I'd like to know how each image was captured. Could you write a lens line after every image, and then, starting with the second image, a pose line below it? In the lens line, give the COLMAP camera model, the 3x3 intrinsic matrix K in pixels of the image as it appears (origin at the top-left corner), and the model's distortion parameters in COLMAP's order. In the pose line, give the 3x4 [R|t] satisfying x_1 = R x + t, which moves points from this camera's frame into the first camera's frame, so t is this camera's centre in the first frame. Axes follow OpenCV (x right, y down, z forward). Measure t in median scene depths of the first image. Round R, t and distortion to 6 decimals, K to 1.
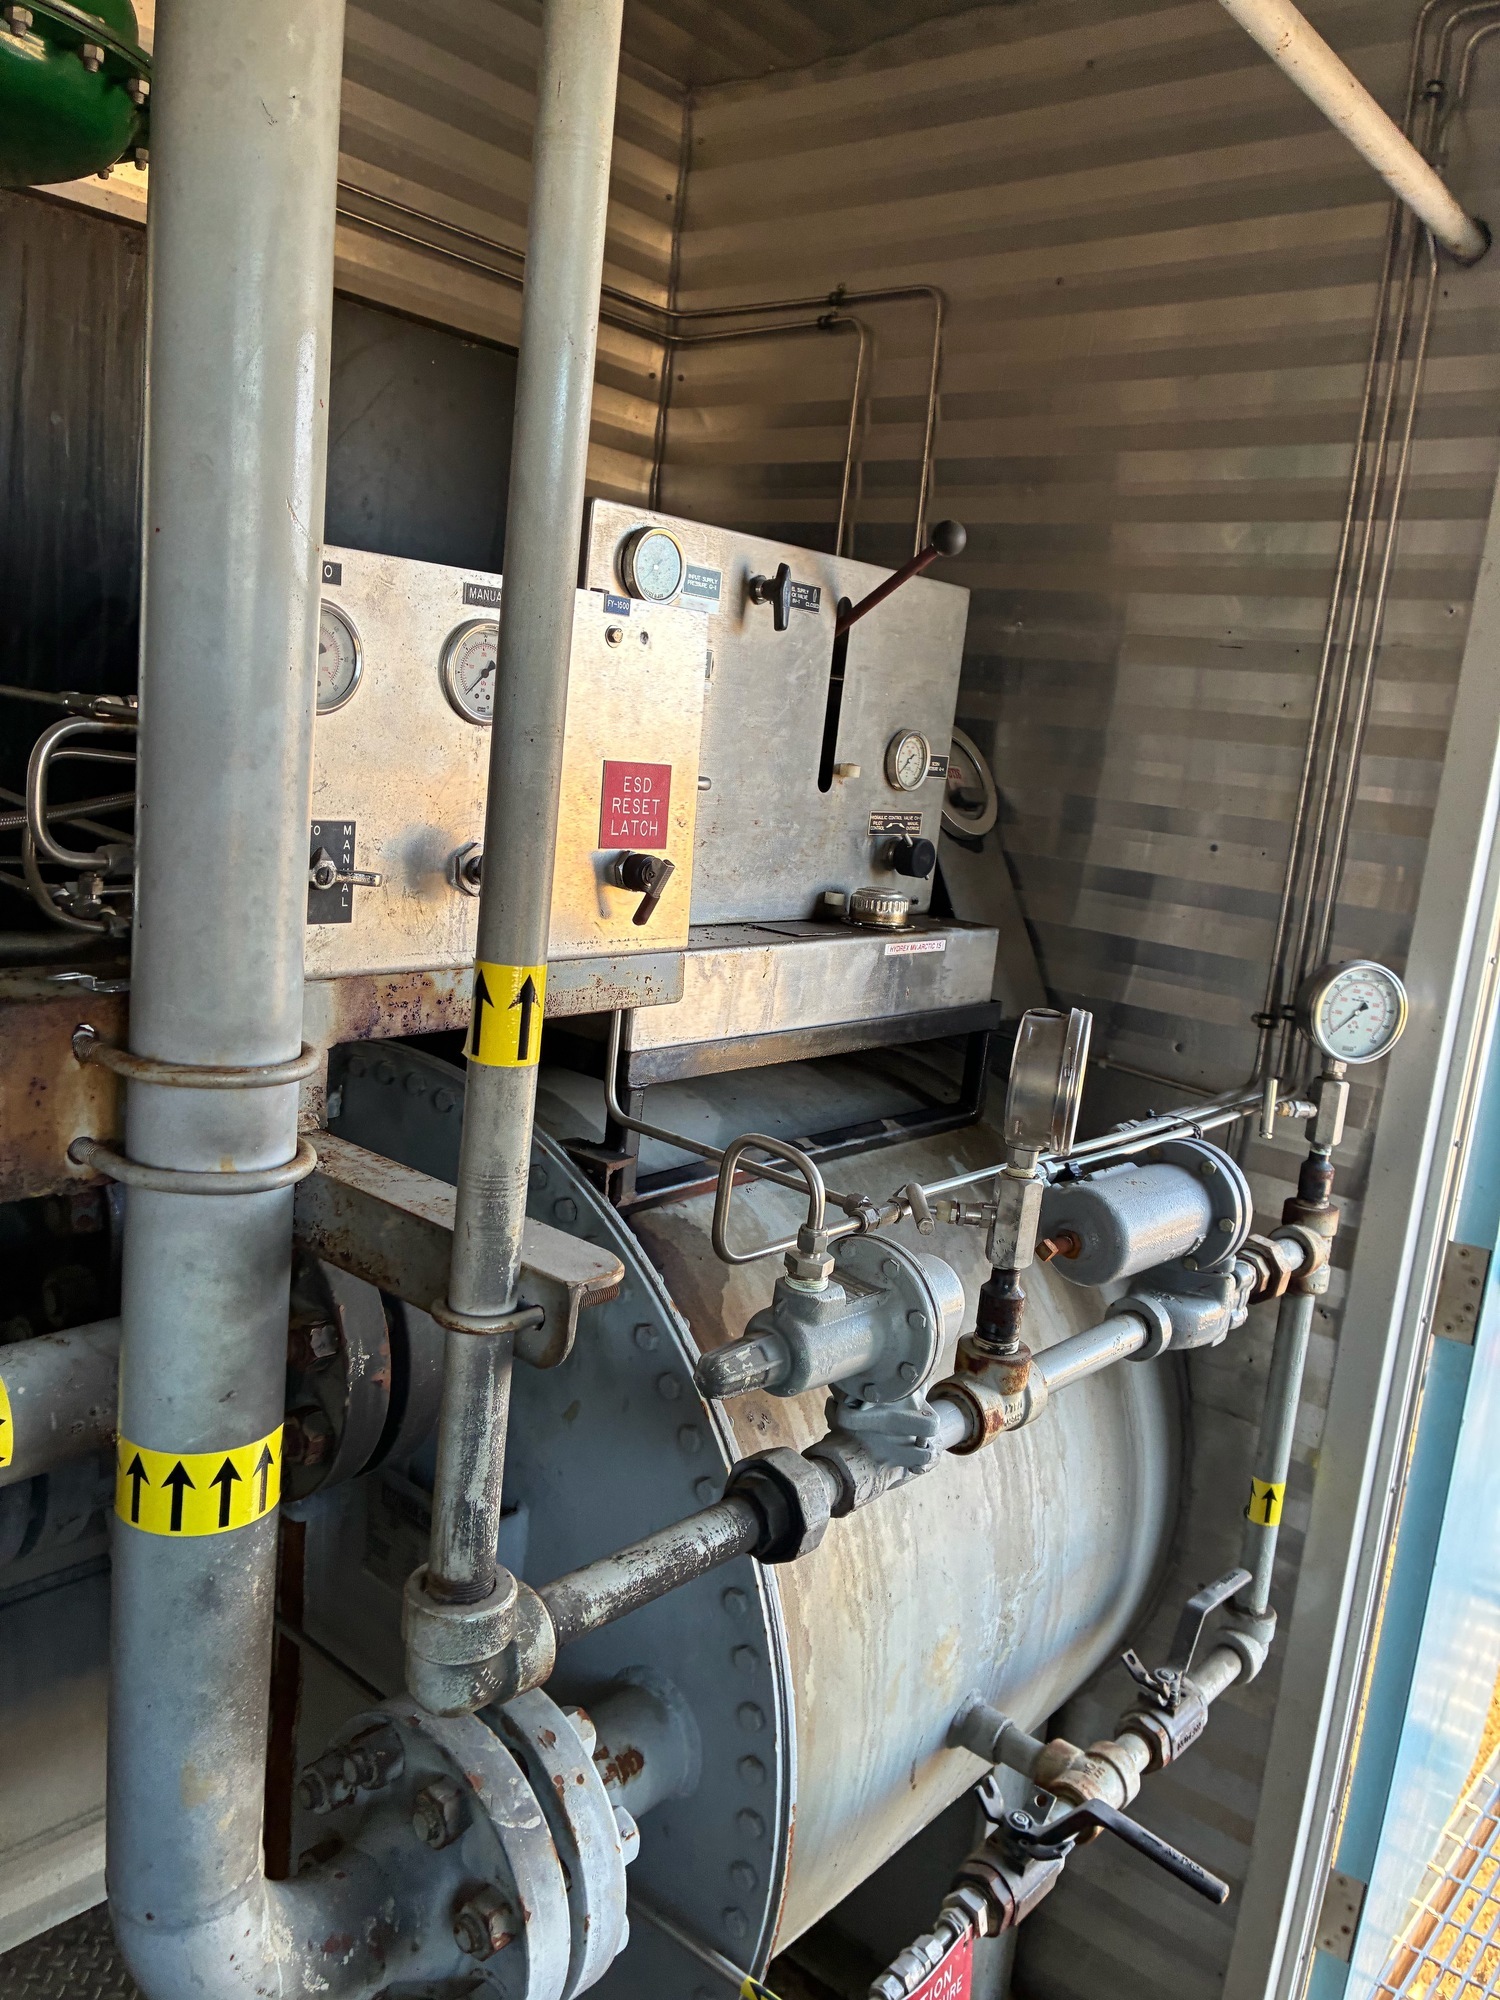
lens RADIAL K [[1508.9, 0, 708.2], [0, 1508.9, 995.2], [0, 0, 1]] dist [0.038250, -0.034719]
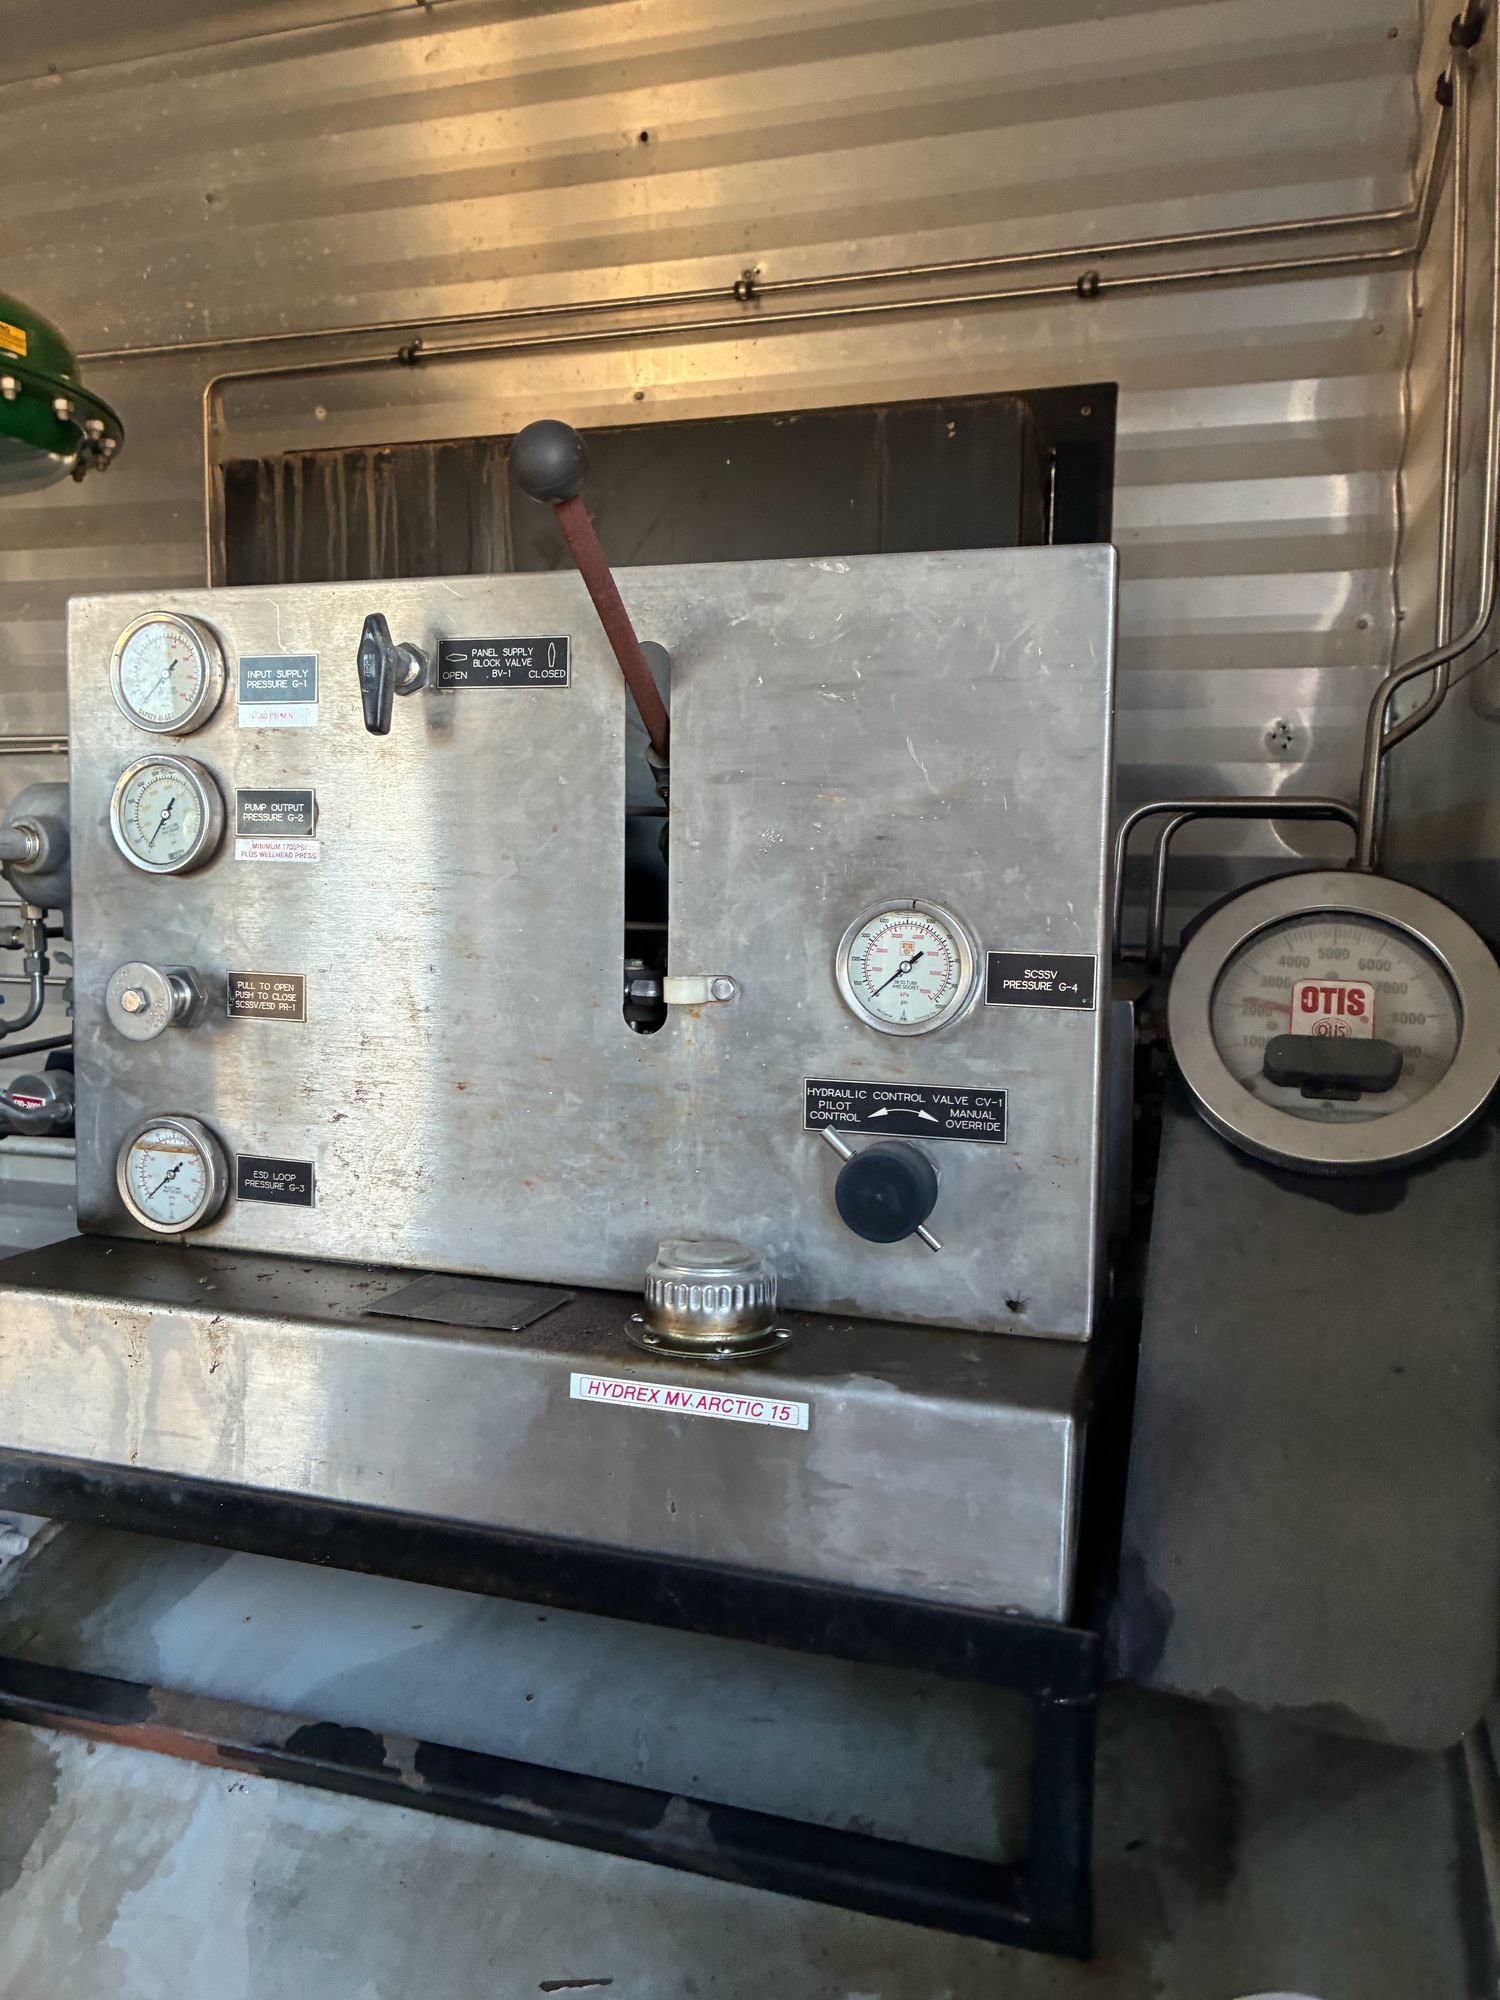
lens RADIAL K [[1508.9, 0, 753.4], [0, 1508.9, 985.3], [0, 0, 1]] dist [0.038250, -0.034719]
pose [[0.400644, -0.026532, -0.915850, 0.620565], [-0.142637, 0.985588, -0.090950, -0.127282], [0.905063, 0.167072, 0.391085, 0.963800]]
